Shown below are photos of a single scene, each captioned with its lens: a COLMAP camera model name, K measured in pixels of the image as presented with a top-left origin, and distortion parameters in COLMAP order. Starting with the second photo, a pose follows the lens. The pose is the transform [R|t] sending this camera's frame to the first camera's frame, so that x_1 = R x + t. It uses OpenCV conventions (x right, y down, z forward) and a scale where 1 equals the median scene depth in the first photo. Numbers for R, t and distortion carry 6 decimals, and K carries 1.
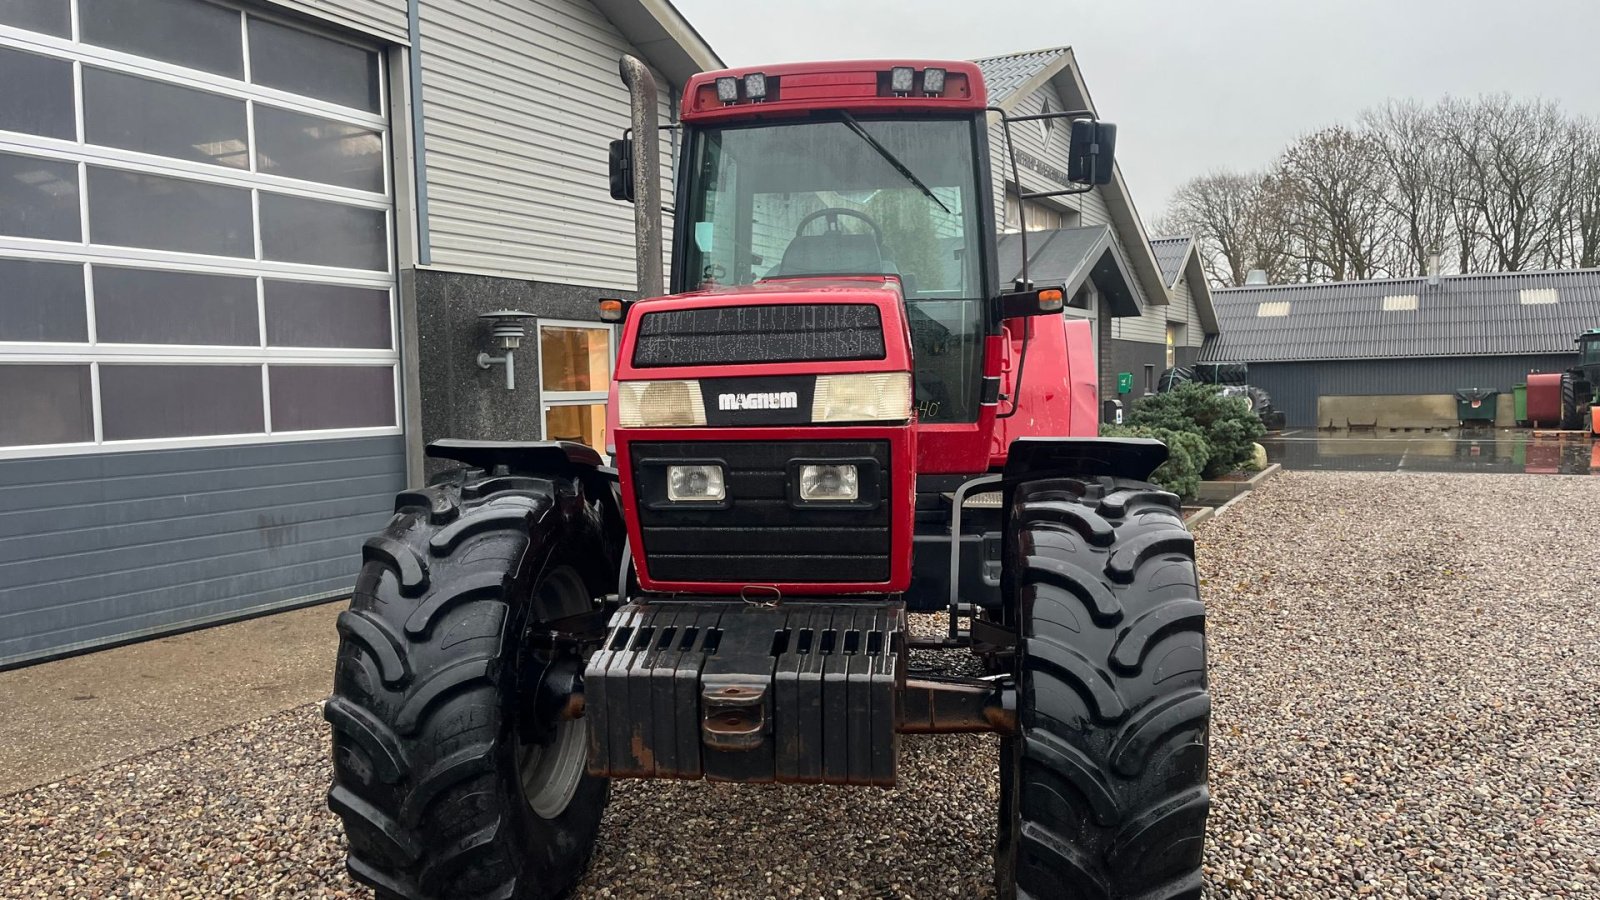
lens RADIAL K [[1209.4, 0, 806.2], [0, 1209.4, 450.8], [0, 0, 1]] dist [0.065911, -0.076905]
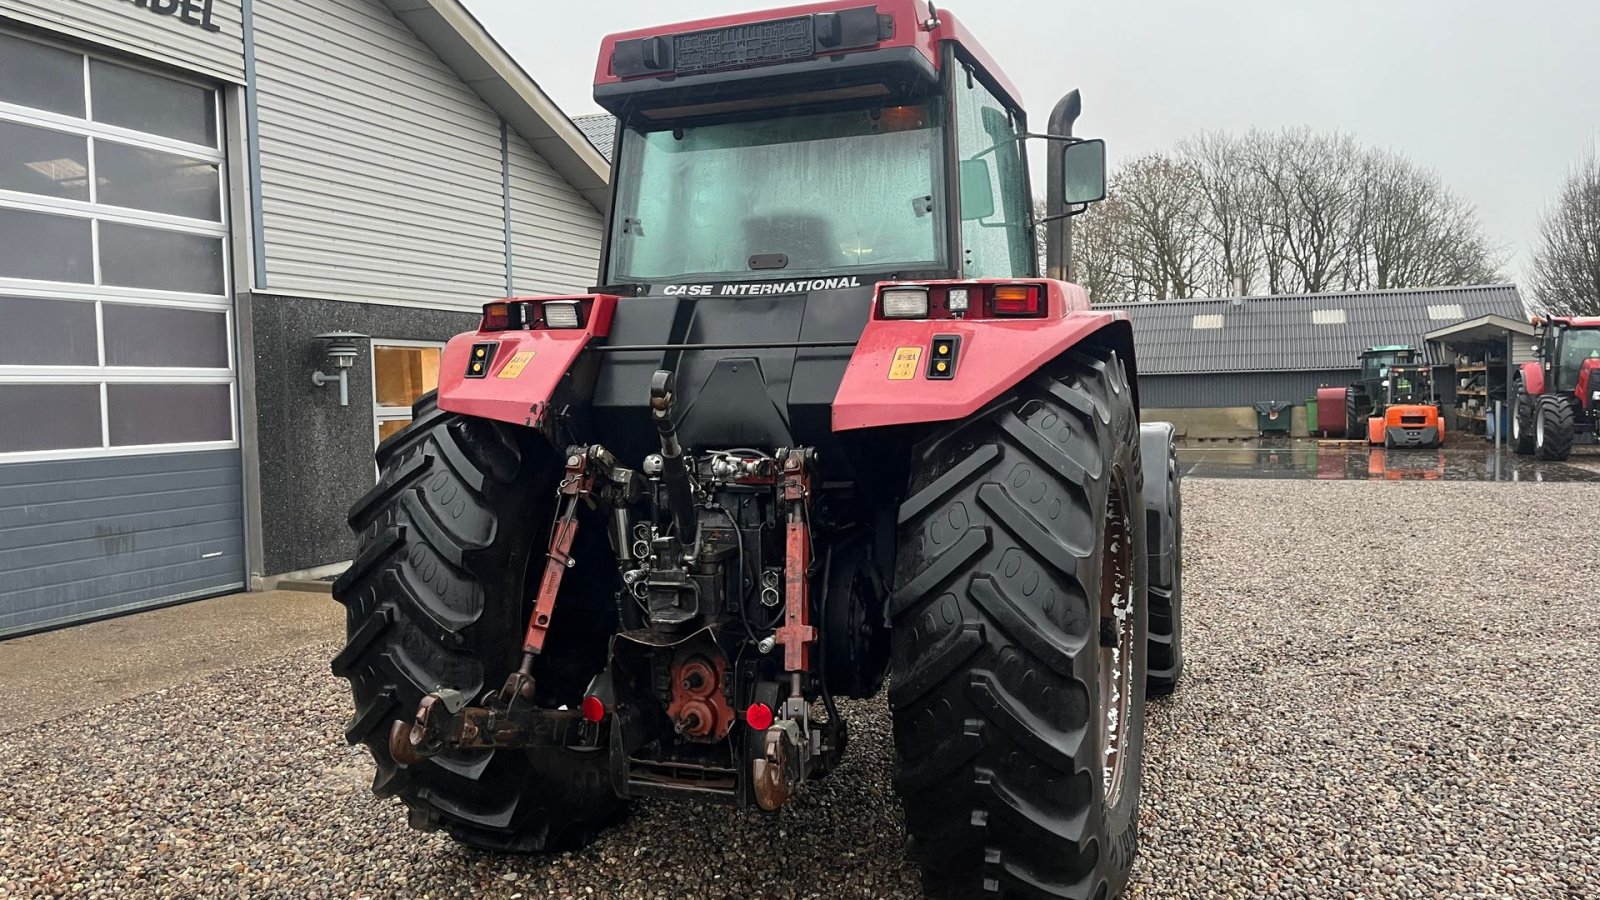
lens RADIAL K [[1209.4, 0, 786.3], [0, 1209.4, 442.1], [0, 0, 1]] dist [0.065911, -0.076905]
pose [[0.994713, -0.003988, 0.102616, 0.044197], [0.005714, 0.999847, -0.016523, 0.001888], [-0.102535, 0.017022, 0.994584, -0.139459]]
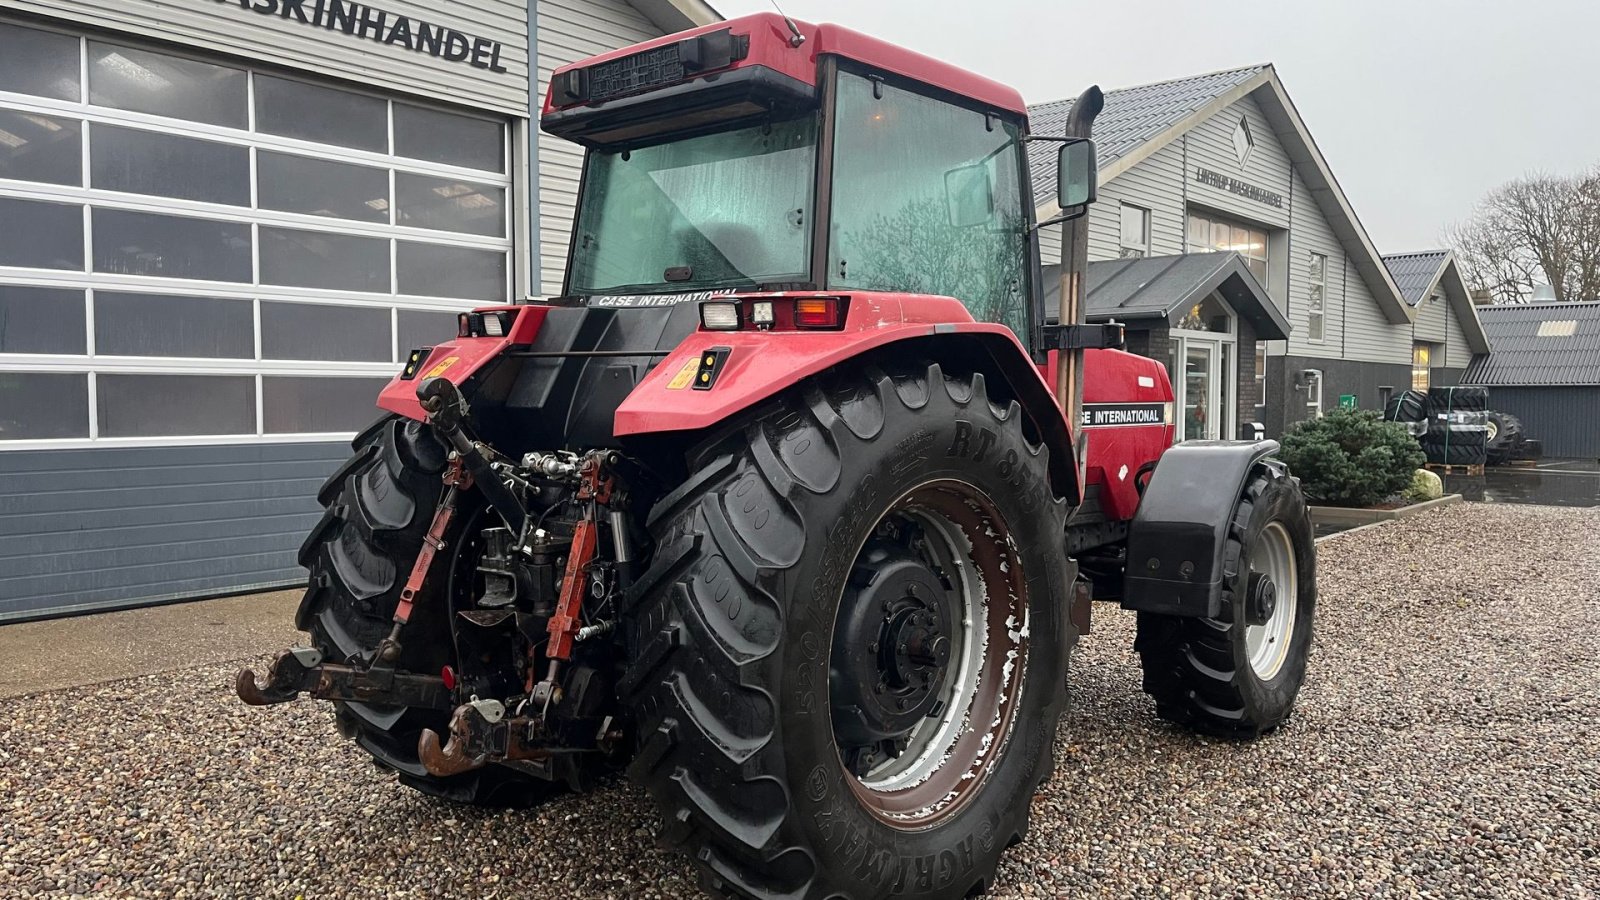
lens RADIAL K [[1209.4, 0, 807.3], [0, 1209.4, 442.2], [0, 0, 1]] dist [0.065911, -0.076905]
pose [[0.972646, 0.030849, -0.230236, 0.300539], [-0.034381, 0.999344, -0.011346, -0.004535], [0.229735, 0.018951, 0.973069, -0.141973]]
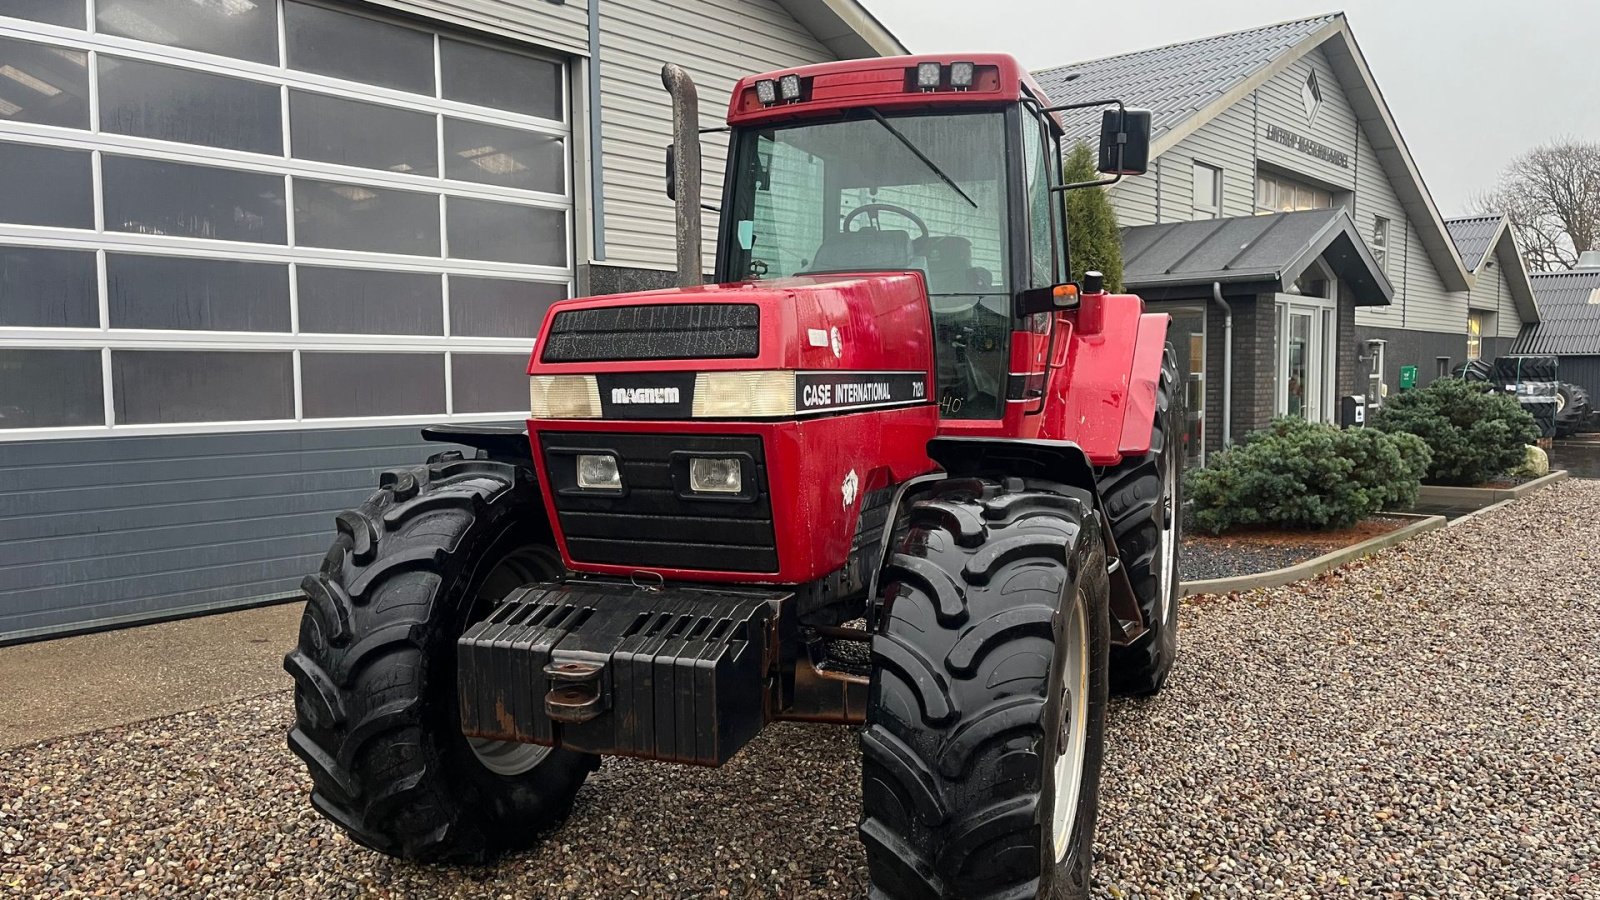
lens RADIAL K [[1209.4, 0, 803.4], [0, 1209.4, 447.1], [0, 0, 1]] dist [0.065911, -0.076905]
pose [[0.972346, 0.026556, -0.232029, 0.148121], [-0.024892, 0.999639, 0.010095, -0.004520], [0.232214, -0.004040, 0.972656, 0.001334]]
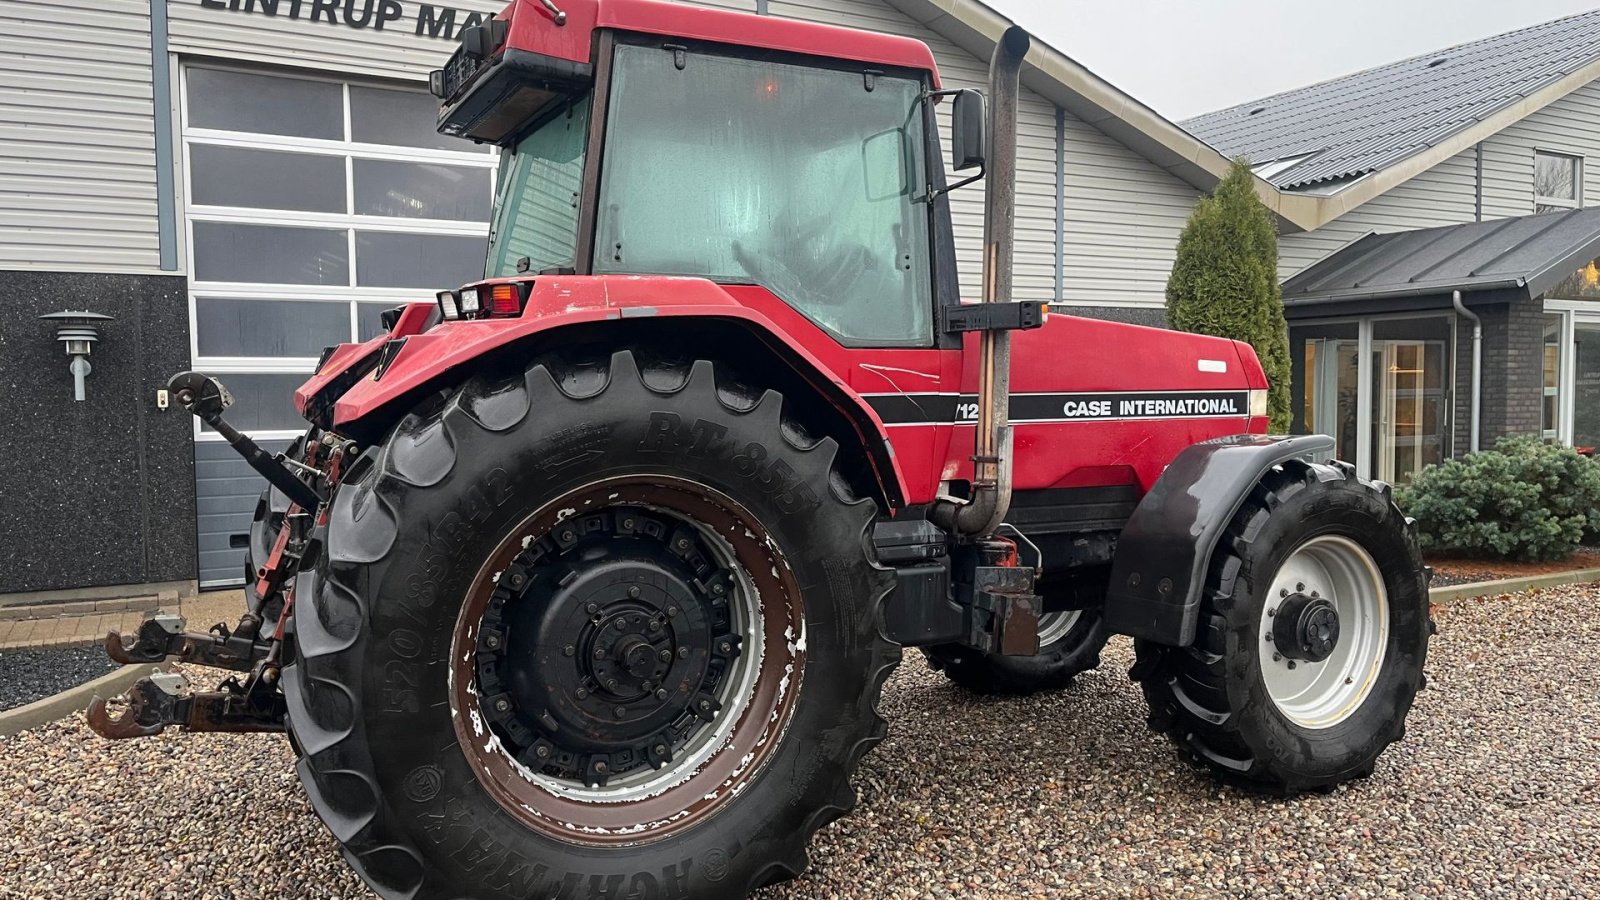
lens RADIAL K [[1209.4, 0, 807.5], [0, 1209.4, 450.1], [0, 0, 1]] dist [0.065911, -0.076905]
pose [[0.820336, 0.042456, -0.570303, 0.562921], [-0.041316, 0.999034, 0.014944, -0.016154], [0.570387, 0.011304, 0.821298, 0.014996]]
